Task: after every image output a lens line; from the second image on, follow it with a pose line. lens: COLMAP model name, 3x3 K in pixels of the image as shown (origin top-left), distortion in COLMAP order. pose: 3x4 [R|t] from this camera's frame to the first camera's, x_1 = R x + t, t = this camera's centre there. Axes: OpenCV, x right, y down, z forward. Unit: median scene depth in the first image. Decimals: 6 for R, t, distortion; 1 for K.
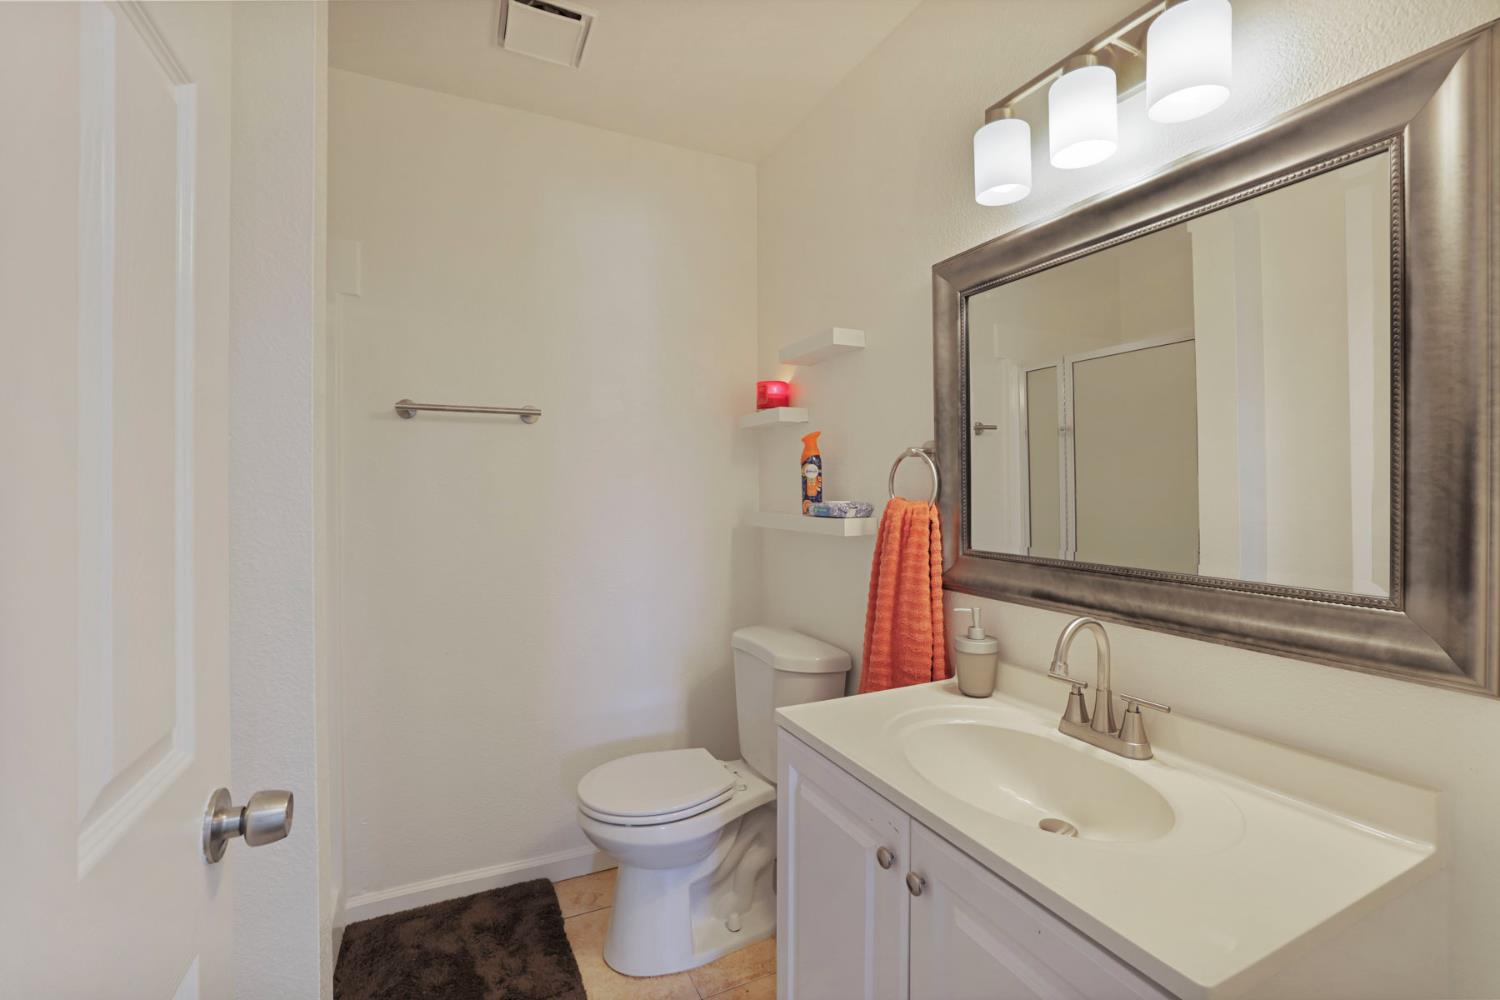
lens RADIAL K [[660.8, 0, 752.8], [0, 660.8, 488.4], [0, 0, 1]] dist [-0.008058, 0.001726]
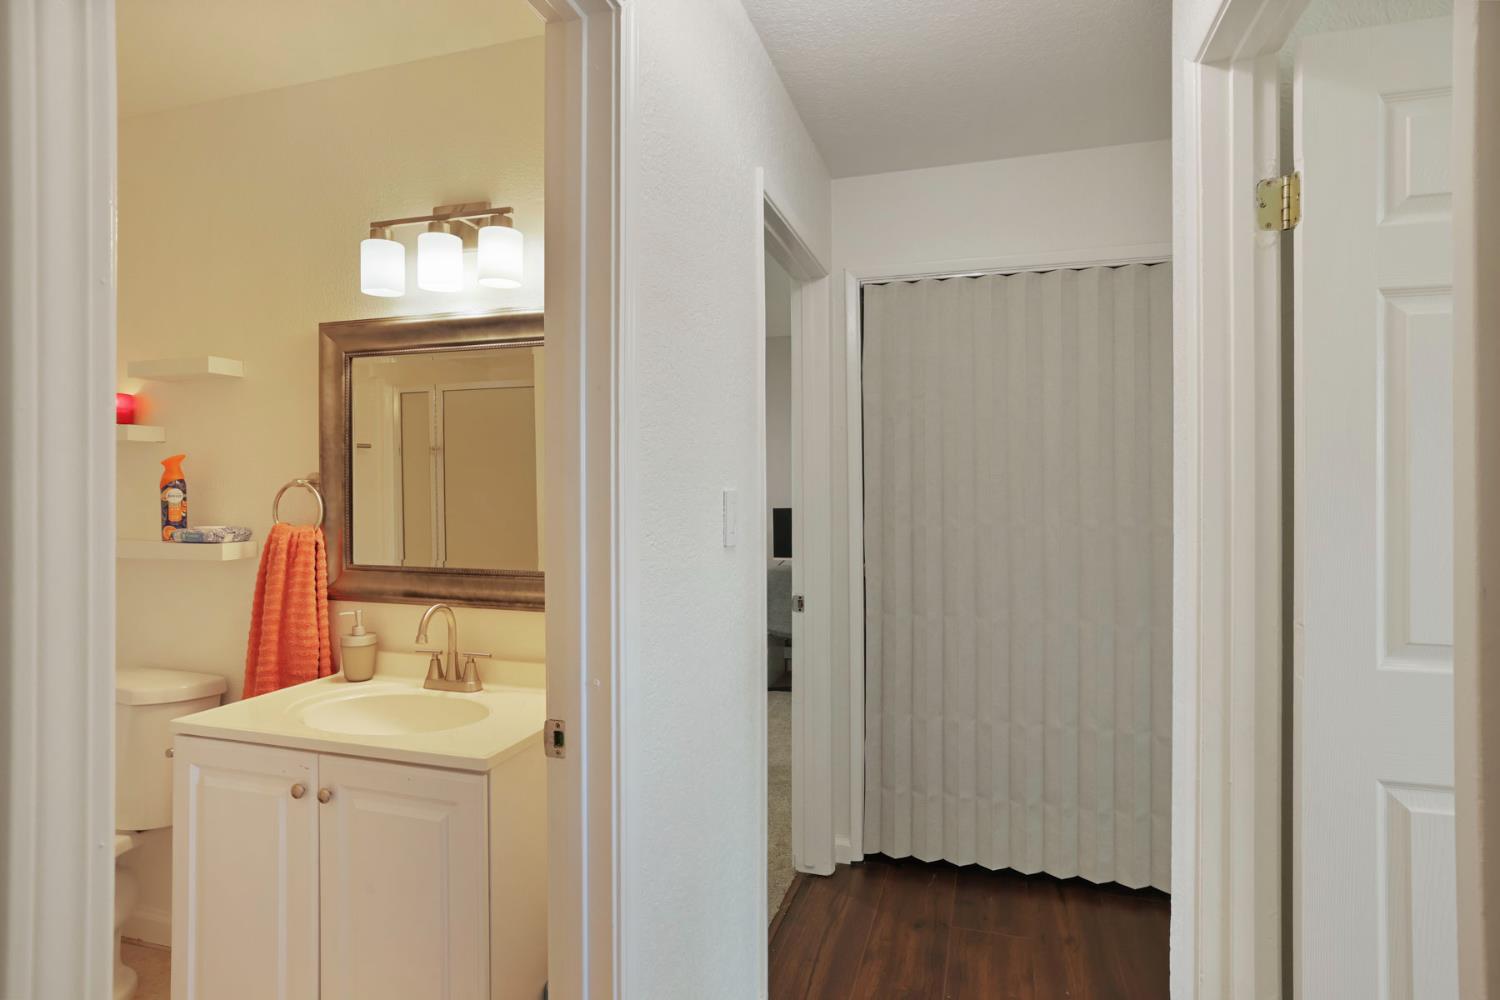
lens RADIAL K [[759.7, 0, 760.2], [0, 759.7, 494.0], [0, 0, 1]] dist [-0.037610, 0.004021]
pose [[0.666233, 0.002910, 0.745738, -0.166873], [0.000368, 0.999991, -0.004231, -0.026274], [-0.745743, 0.003093, 0.666226, -0.397002]]
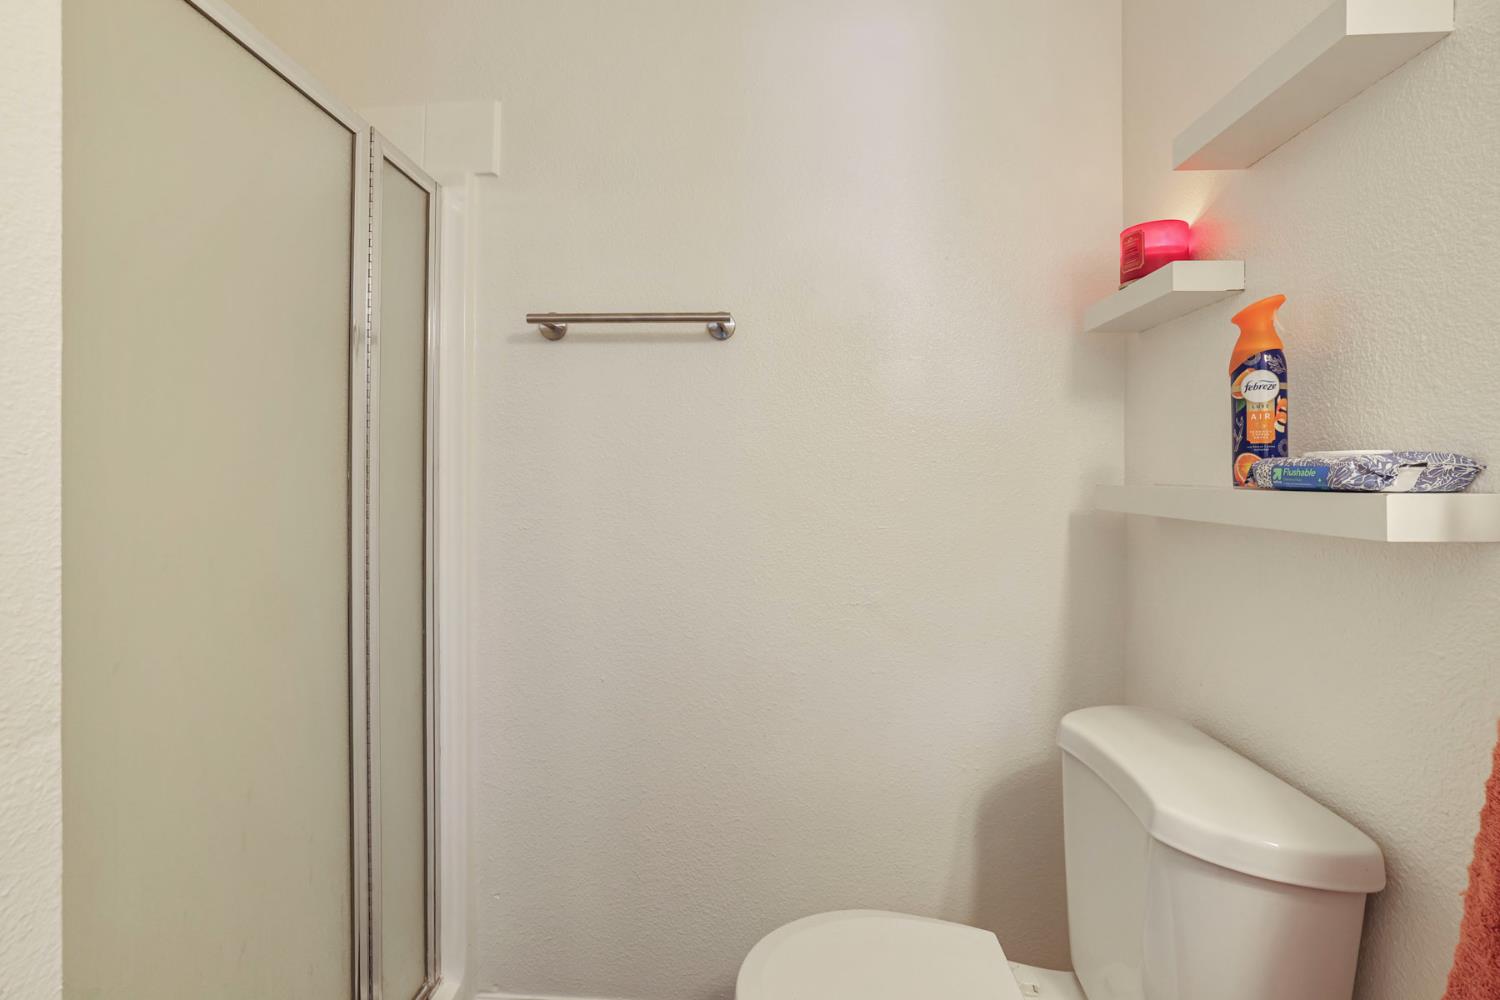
lens RADIAL K [[706.0, 0, 755.6], [0, 706.0, 475.9], [0, 0, 1]] dist [-0.025989, 0.011276]
pose [[0.887687, 0.006904, -0.460396, 0.007615], [-0.003518, 0.999960, 0.008212, 0.033424], [0.460434, -0.005670, 0.887676, 0.492299]]
